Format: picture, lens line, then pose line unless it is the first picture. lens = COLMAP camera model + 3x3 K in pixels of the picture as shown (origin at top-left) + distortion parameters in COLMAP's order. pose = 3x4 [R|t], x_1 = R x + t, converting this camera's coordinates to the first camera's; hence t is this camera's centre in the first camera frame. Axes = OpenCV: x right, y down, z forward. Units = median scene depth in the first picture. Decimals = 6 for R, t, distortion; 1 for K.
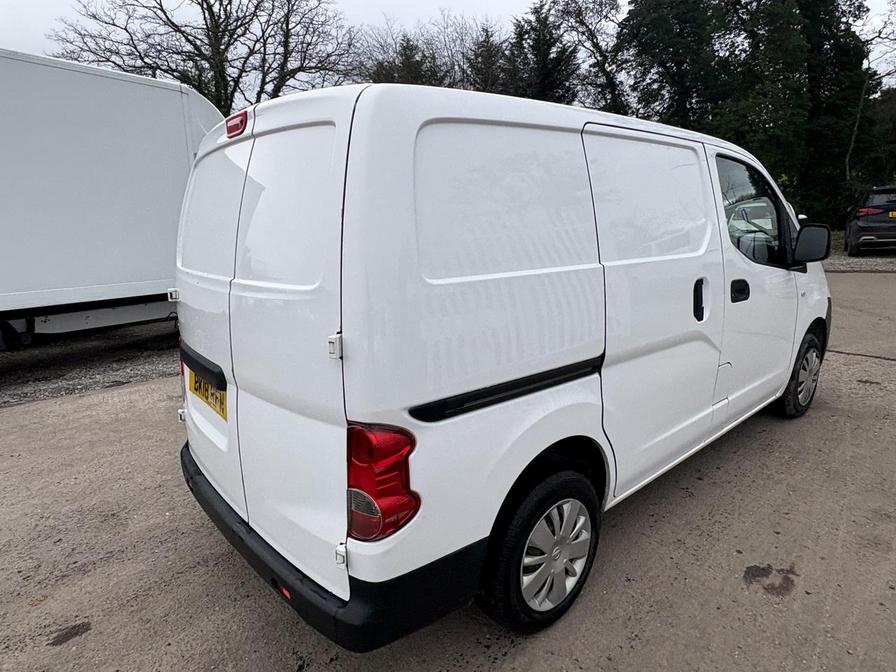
lens RADIAL K [[535.2, 0, 446.2], [0, 535.2, 328.4], [0, 0, 1]] dist [0.002857, 0.000230]
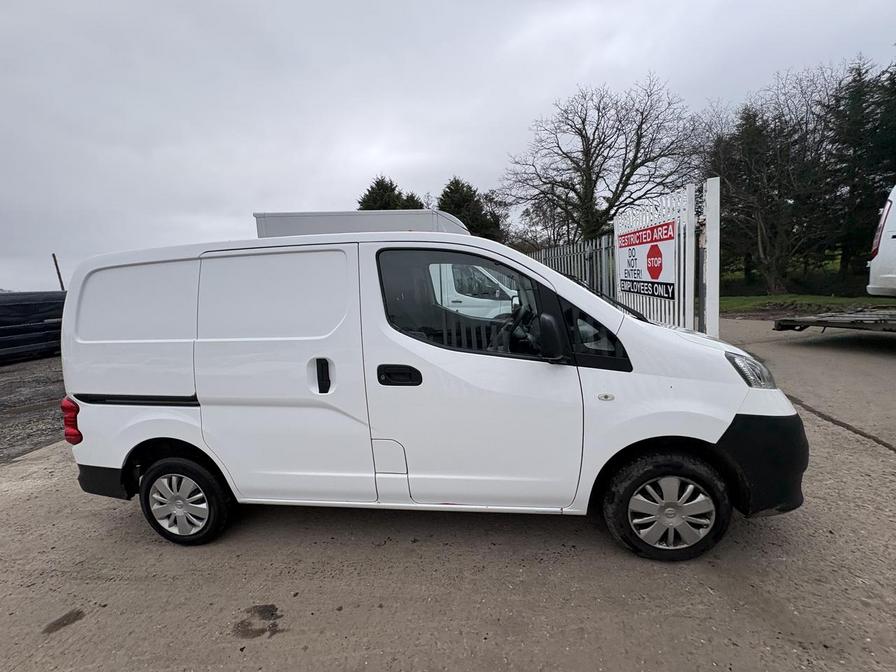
lens RADIAL K [[359.2, 0, 452.2], [0, 359.2, 330.7], [0, 0, 1]] dist [-0.001061, -0.000292]
pose [[0.661500, 0.090251, -0.744495, 0.134316], [-0.113561, 0.993339, 0.019515, -0.021361], [0.741297, 0.071636, 0.667343, 0.071252]]
